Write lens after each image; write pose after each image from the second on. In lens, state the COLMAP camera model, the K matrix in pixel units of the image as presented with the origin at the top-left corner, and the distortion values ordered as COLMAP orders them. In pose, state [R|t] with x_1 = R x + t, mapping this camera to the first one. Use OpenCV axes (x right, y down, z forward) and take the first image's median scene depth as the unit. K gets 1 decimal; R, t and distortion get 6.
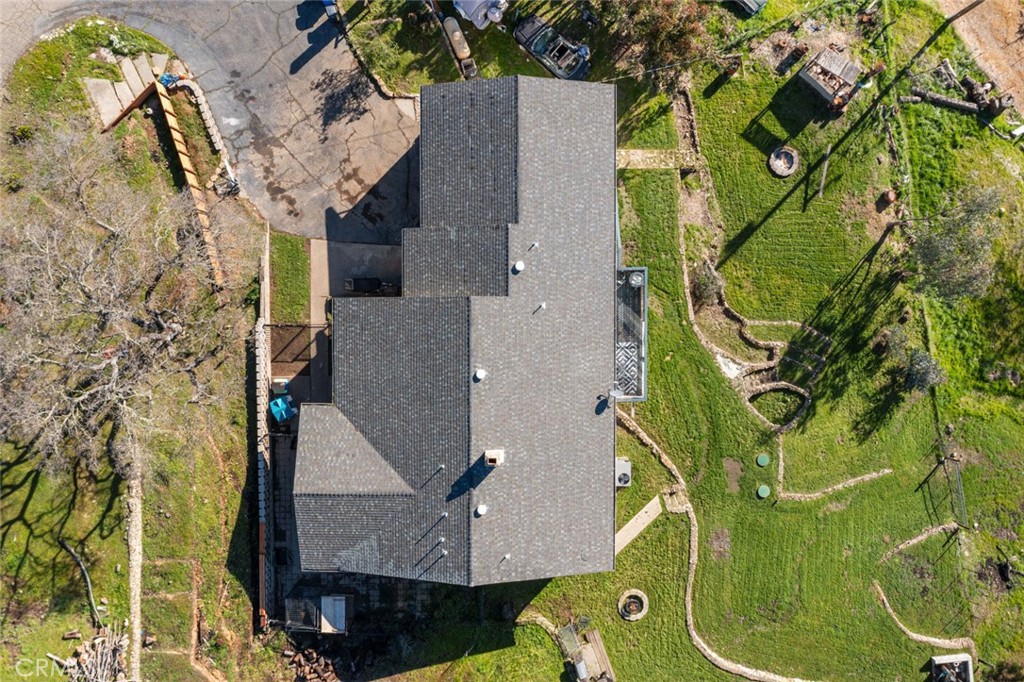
lens RADIAL K [[809.7, 0, 515.5], [0, 809.7, 336.1], [0, 0, 1]] dist [-0.018337, -0.003716]
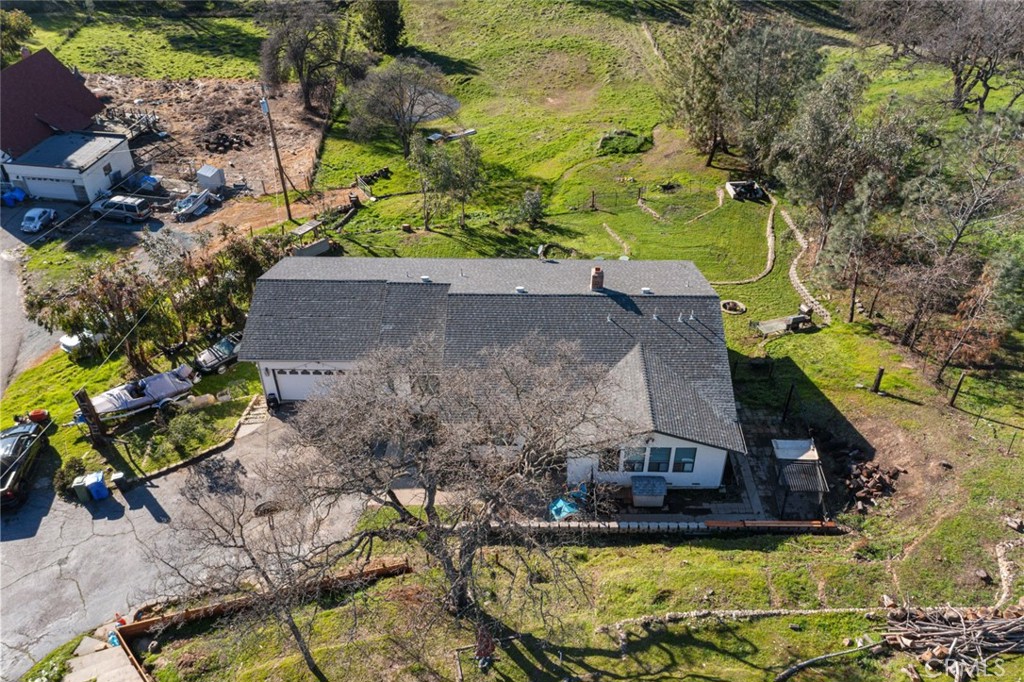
lens RADIAL K [[802.6, 0, 515.5], [0, 802.6, 344.1], [0, 0, 1]] dist [-0.017866, 0.003439]
pose [[0.024954, -0.607198, 0.794159, -0.819253], [0.999373, -0.004823, -0.035090, 0.067845], [0.025137, 0.794536, 0.606697, 0.352522]]
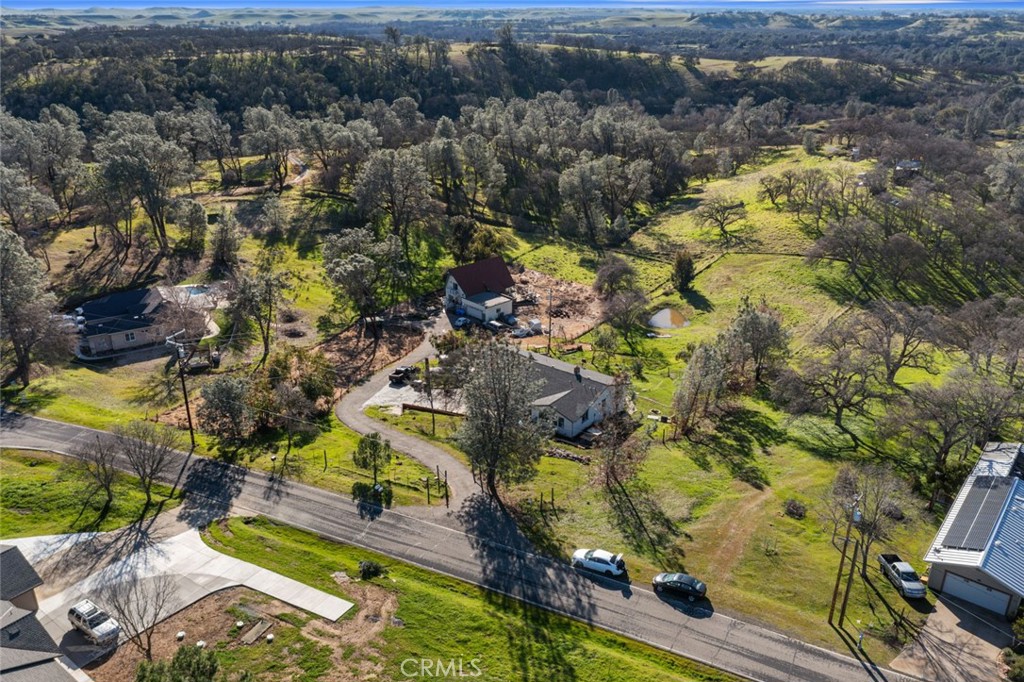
lens RADIAL K [[802.6, 0, 515.5], [0, 802.6, 344.1], [0, 0, 1]] dist [-0.017866, 0.003439]
pose [[0.618265, -0.296515, 0.727892, -2.103505], [0.785898, 0.220699, -0.577630, 1.513307], [0.010631, 0.929178, 0.369481, -0.222051]]
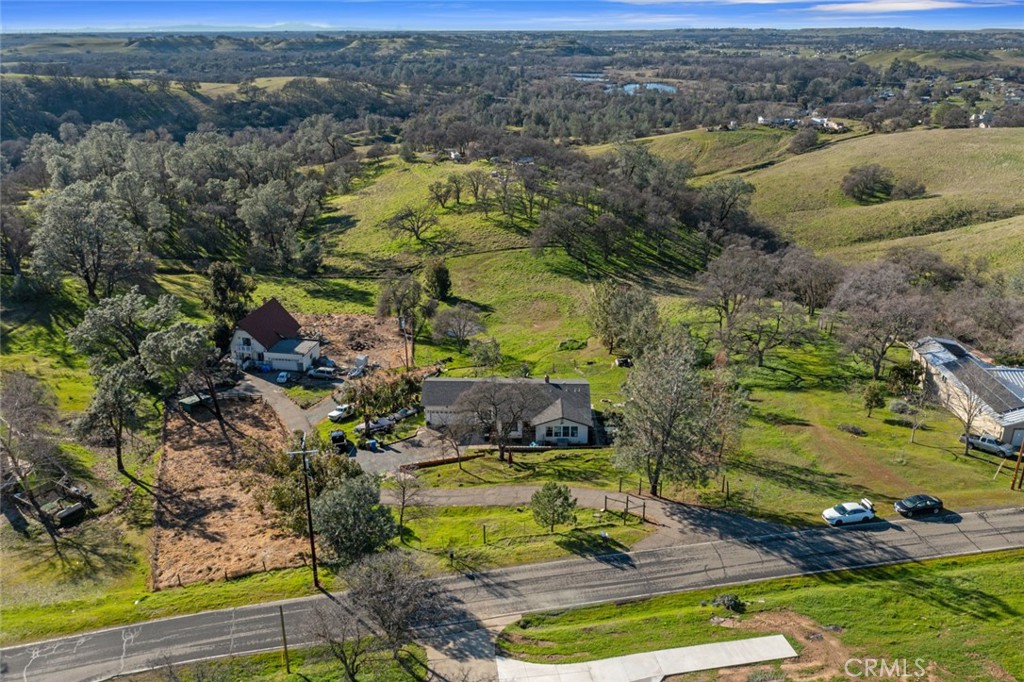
lens RADIAL K [[802.6, 0, 515.5], [0, 802.6, 344.1], [0, 0, 1]] dist [-0.017866, 0.003439]
pose [[0.022650, -0.355365, 0.934453, -2.465575], [0.999518, -0.011785, -0.028709, 0.104417], [0.021215, 0.934654, 0.354926, -0.188202]]
